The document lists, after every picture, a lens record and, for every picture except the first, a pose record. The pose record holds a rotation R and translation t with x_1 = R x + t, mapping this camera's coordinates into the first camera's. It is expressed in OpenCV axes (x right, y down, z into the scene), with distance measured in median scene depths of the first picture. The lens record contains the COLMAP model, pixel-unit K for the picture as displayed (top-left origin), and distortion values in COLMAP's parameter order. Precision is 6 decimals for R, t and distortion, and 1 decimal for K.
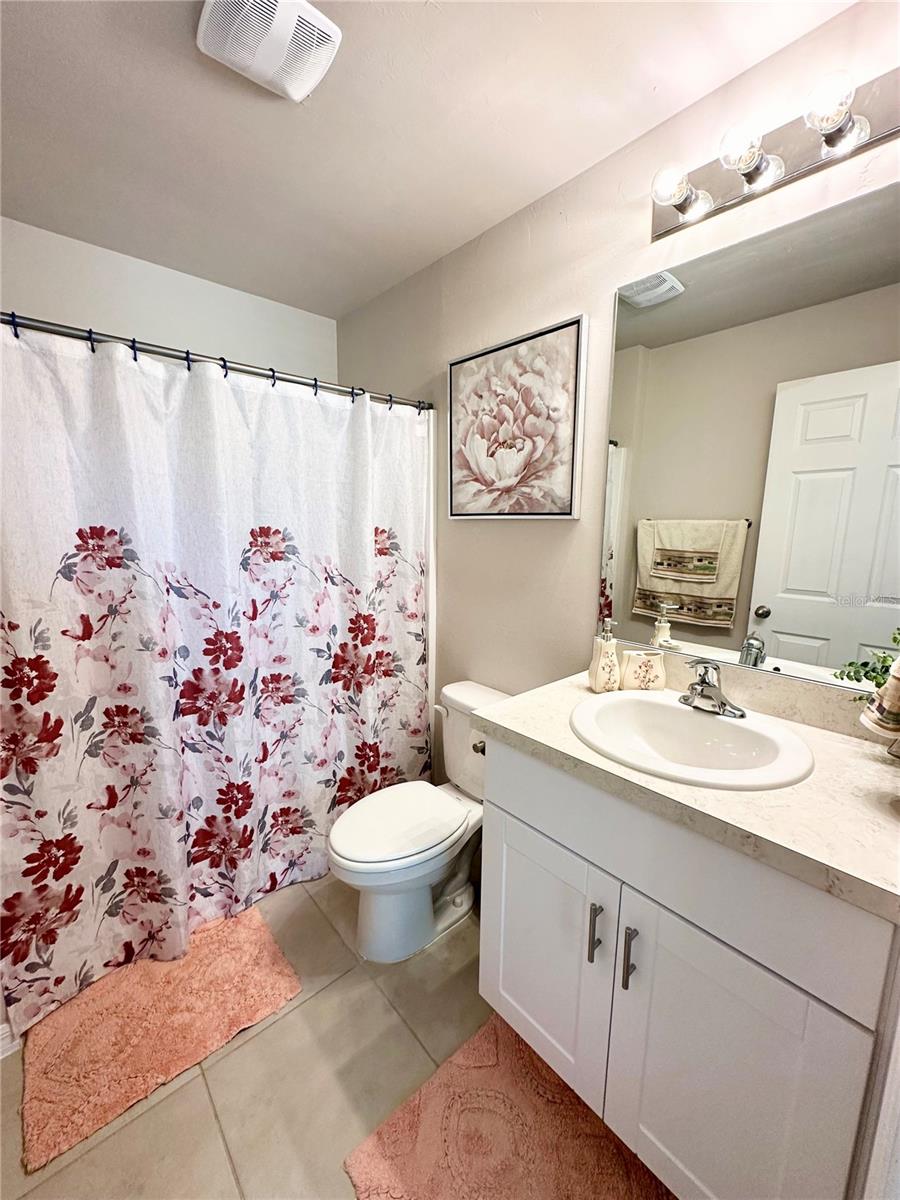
lens RADIAL K [[478.8, 0, 451.4], [0, 478.8, 600.6], [0, 0, 1]] dist [0.003514, 0.000468]
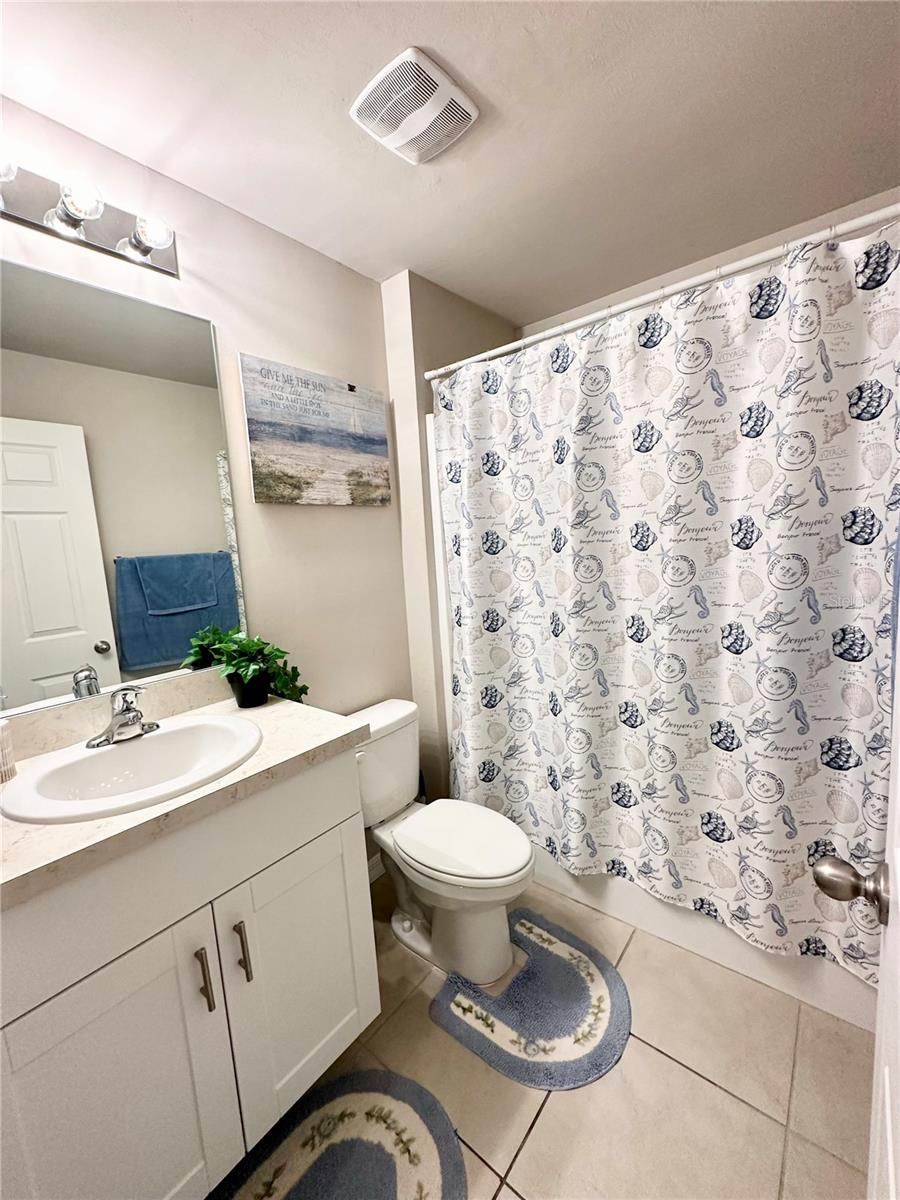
lens RADIAL K [[478.8, 0, 453.9], [0, 478.8, 601.2], [0, 0, 1]] dist [0.003514, 0.000468]
pose [[-0.158556, -0.131753, 0.978520, -0.548537], [0.213069, 0.963140, 0.164207, -0.077058], [-0.964086, 0.234528, -0.124639, 0.374449]]
